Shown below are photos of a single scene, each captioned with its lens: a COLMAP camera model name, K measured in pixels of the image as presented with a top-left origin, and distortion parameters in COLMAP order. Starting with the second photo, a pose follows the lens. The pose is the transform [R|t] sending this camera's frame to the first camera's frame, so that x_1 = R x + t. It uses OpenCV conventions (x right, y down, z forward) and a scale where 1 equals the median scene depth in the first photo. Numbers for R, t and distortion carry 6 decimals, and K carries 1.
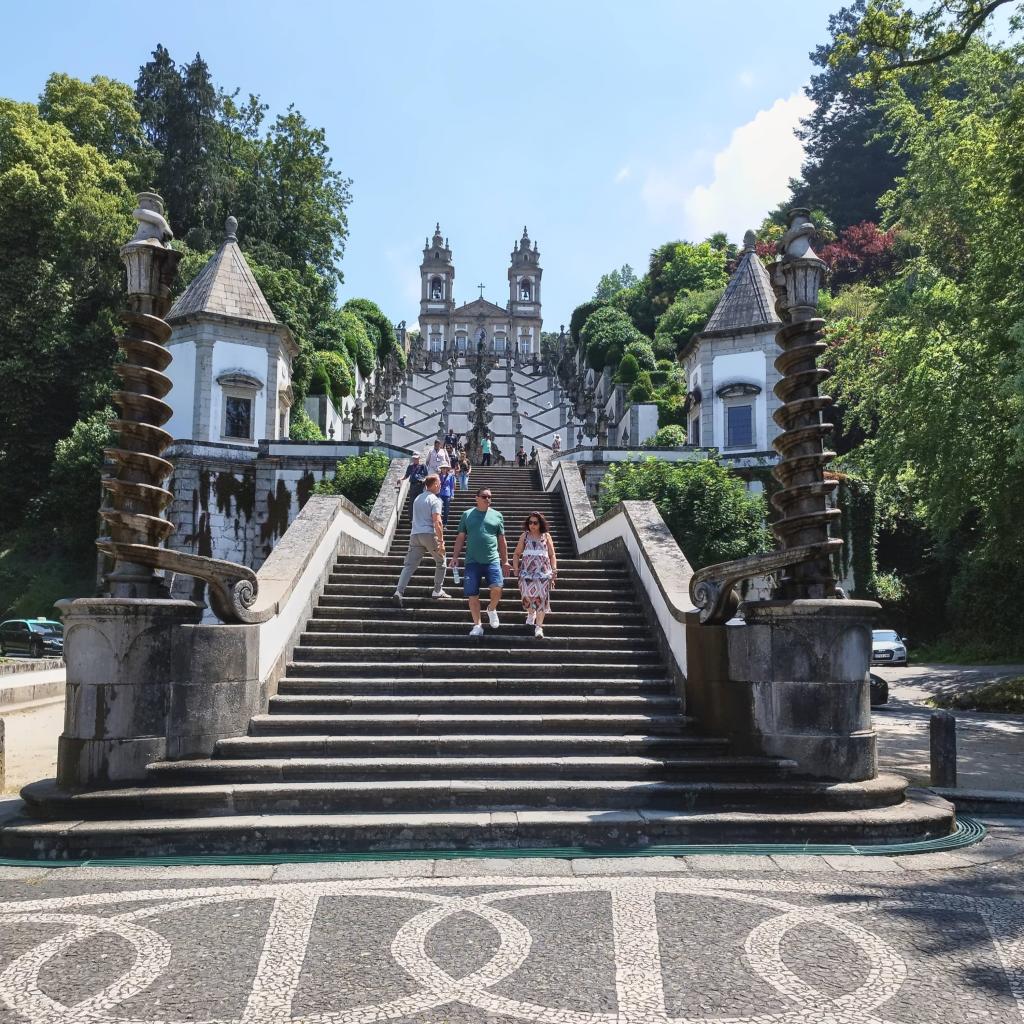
lens RADIAL K [[947.3, 0, 512.0], [0, 947.3, 512.0], [0, 0, 1]] dist [0.123655, -0.004410]
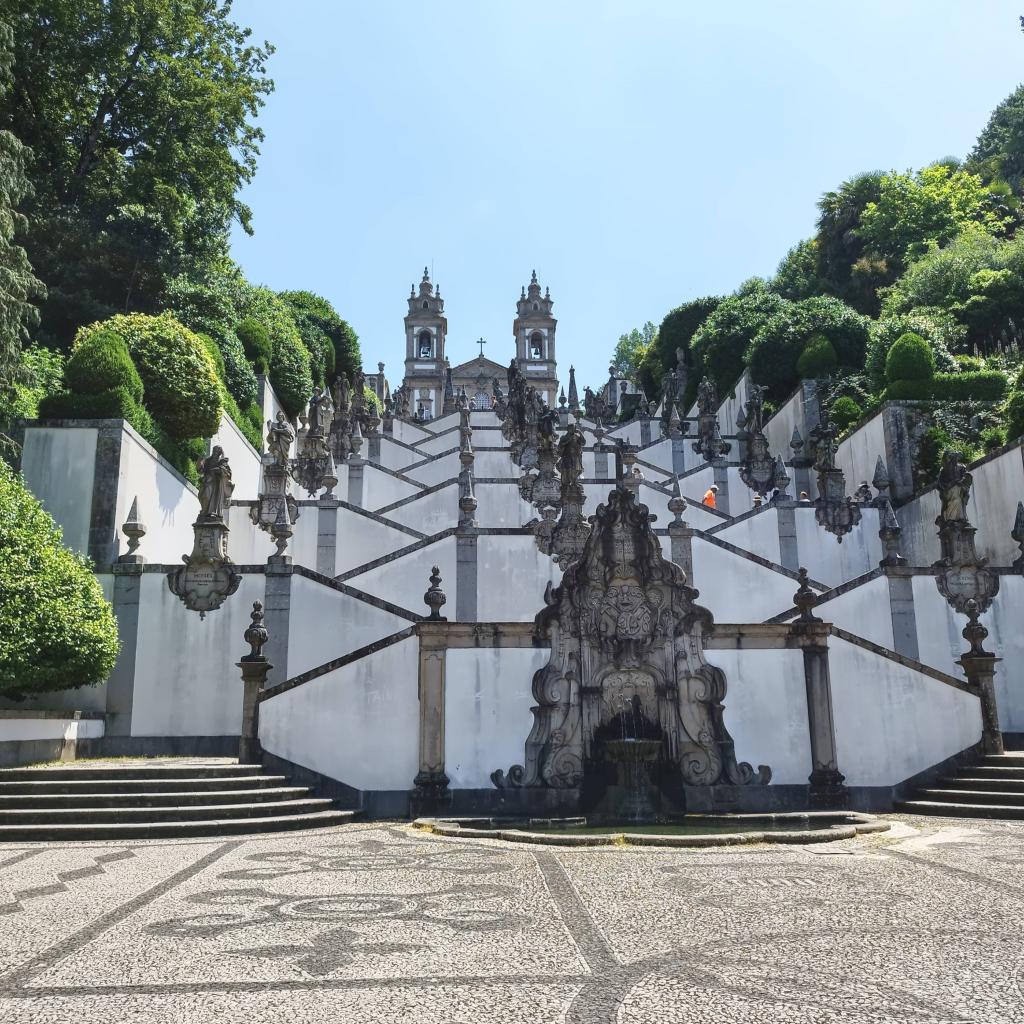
lens RADIAL K [[947.3, 0, 512.0], [0, 947.3, 512.0], [0, 0, 1]] dist [0.123655, -0.004410]
pose [[0.999756, -0.014432, 0.016715, -0.021843], [0.015938, 0.995469, -0.093743, -0.019046], [-0.015286, 0.093987, 0.995456, 0.219814]]
